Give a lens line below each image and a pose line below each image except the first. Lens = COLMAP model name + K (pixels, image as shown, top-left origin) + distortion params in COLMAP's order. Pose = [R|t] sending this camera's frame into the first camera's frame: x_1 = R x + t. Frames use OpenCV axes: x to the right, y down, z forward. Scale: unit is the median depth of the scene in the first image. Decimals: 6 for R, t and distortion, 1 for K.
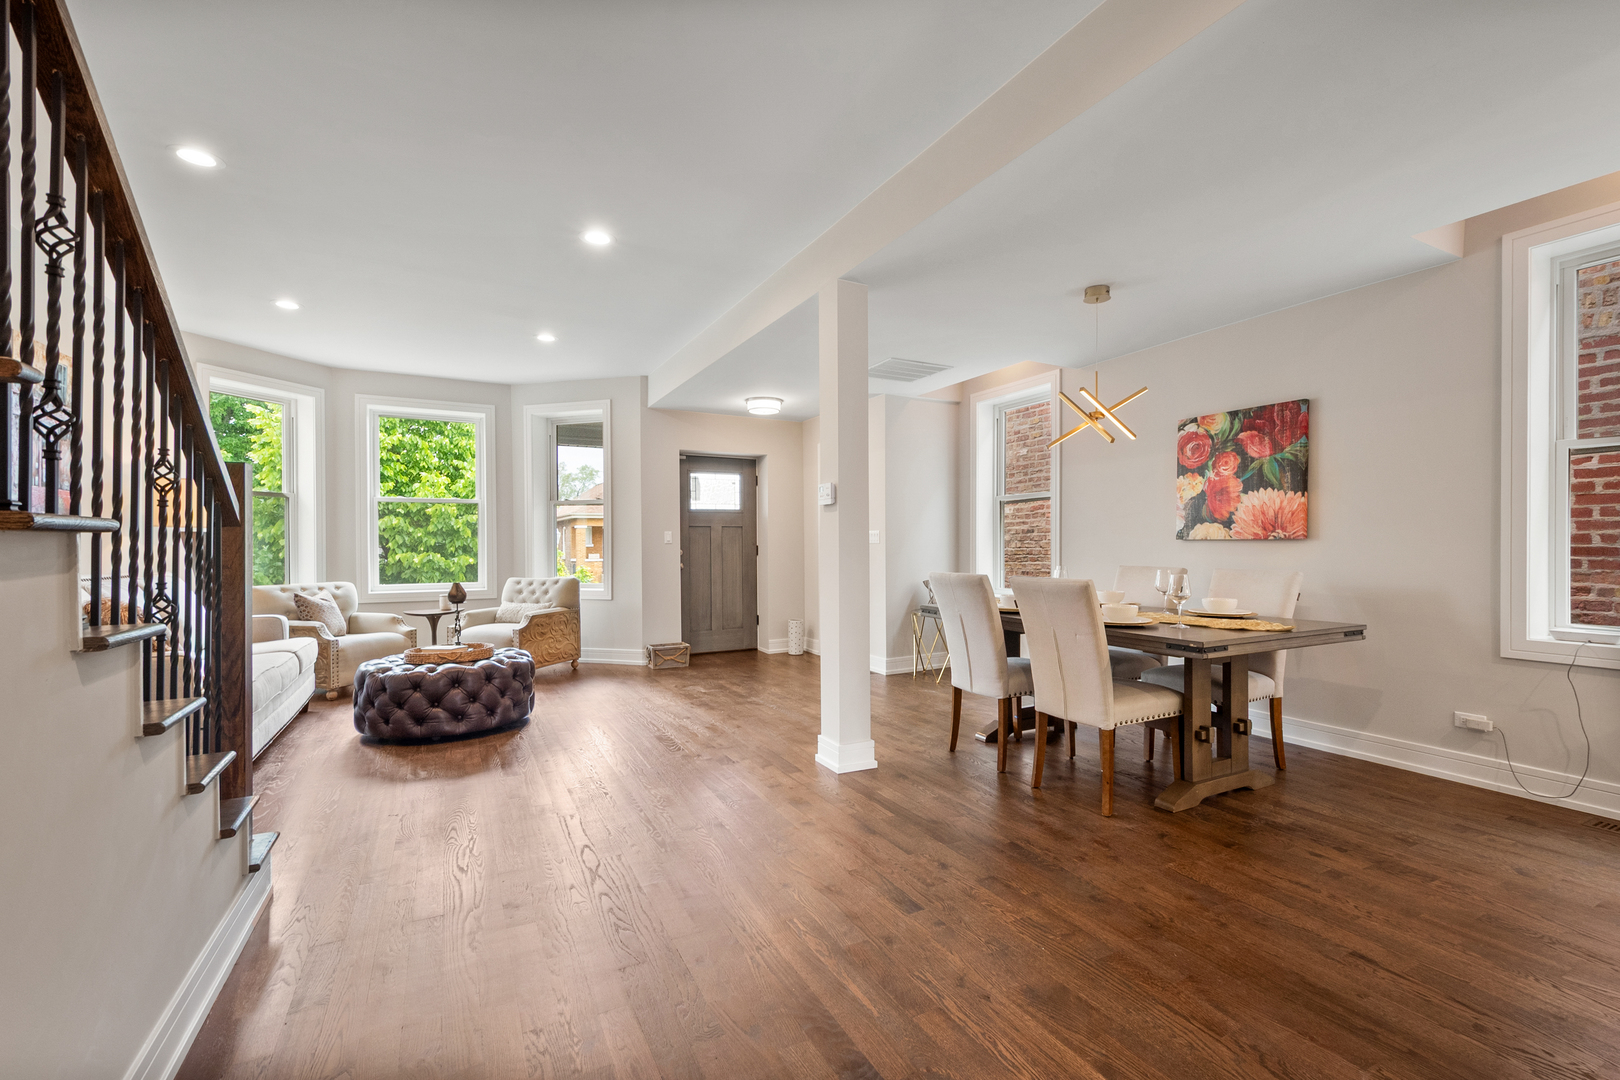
lens RADIAL K [[698.2, 0, 826.2], [0, 698.2, 550.7], [0, 0, 1]] dist [0.001538, -0.000030]
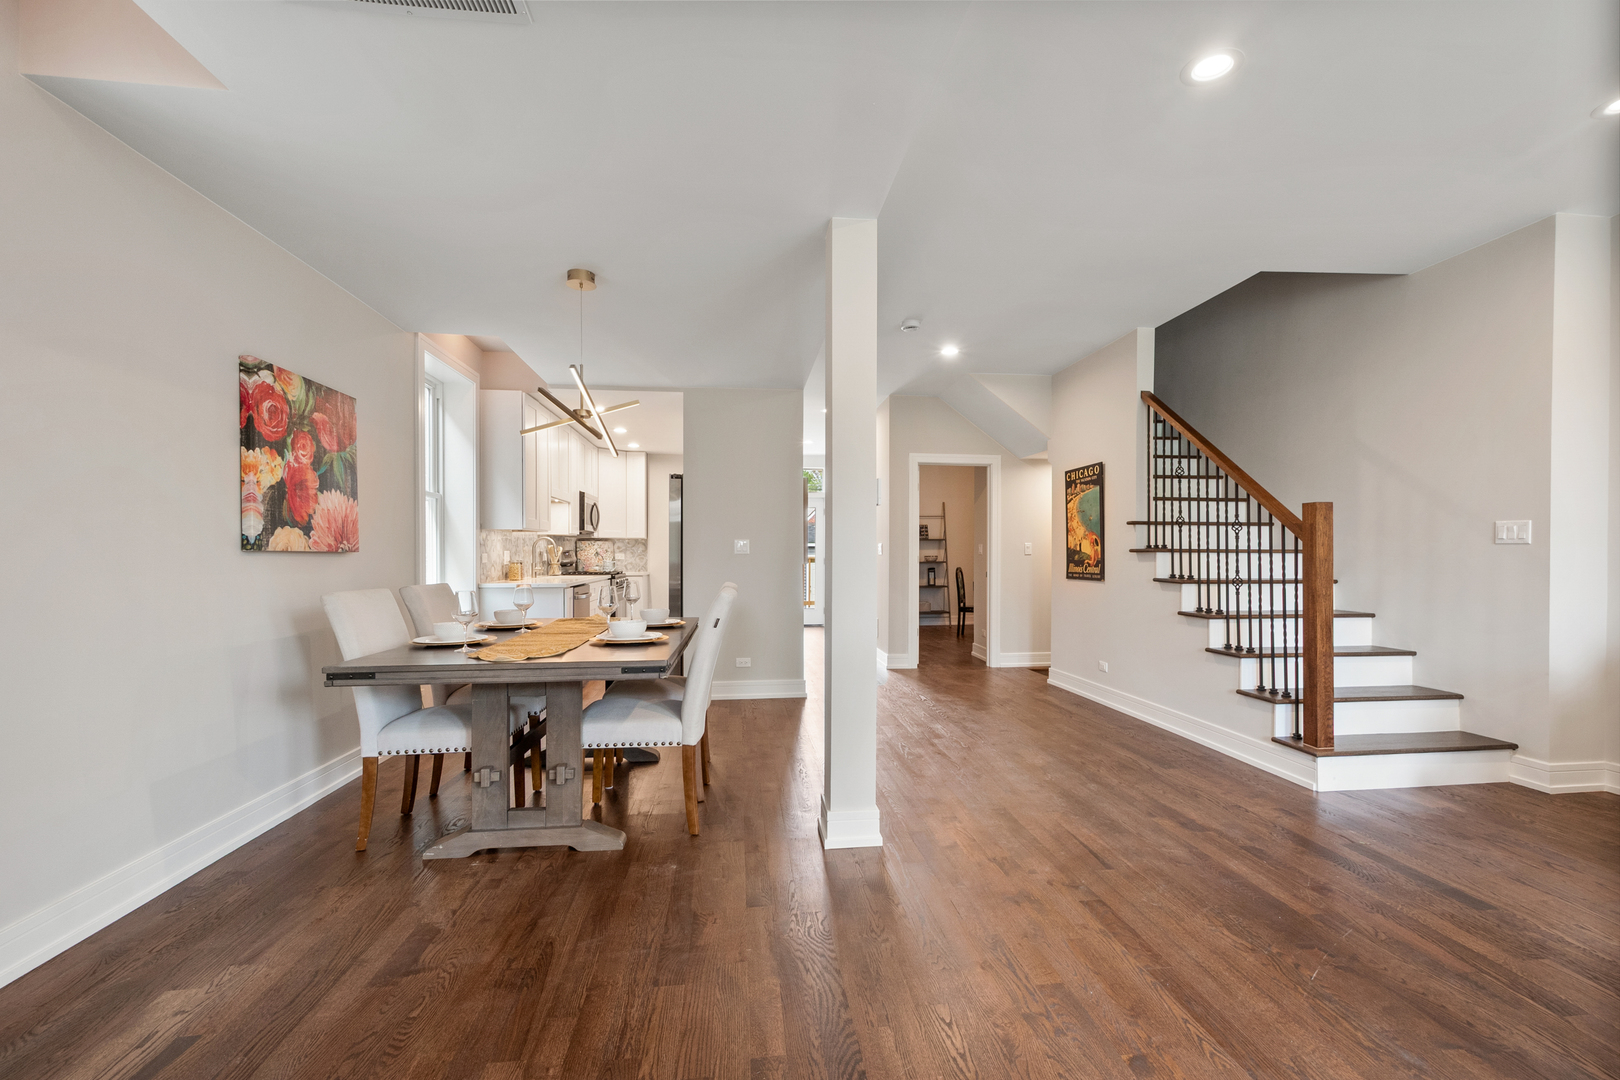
lens RADIAL K [[707.1, 0, 823.9], [0, 707.1, 558.1], [0, 0, 1]] dist [0.002782, -0.000098]
pose [[-0.932093, 0.002627, 0.362209, -0.147613], [0.007786, 0.999888, 0.012785, -0.010646], [-0.362134, 0.014737, -0.932009, 1.101450]]
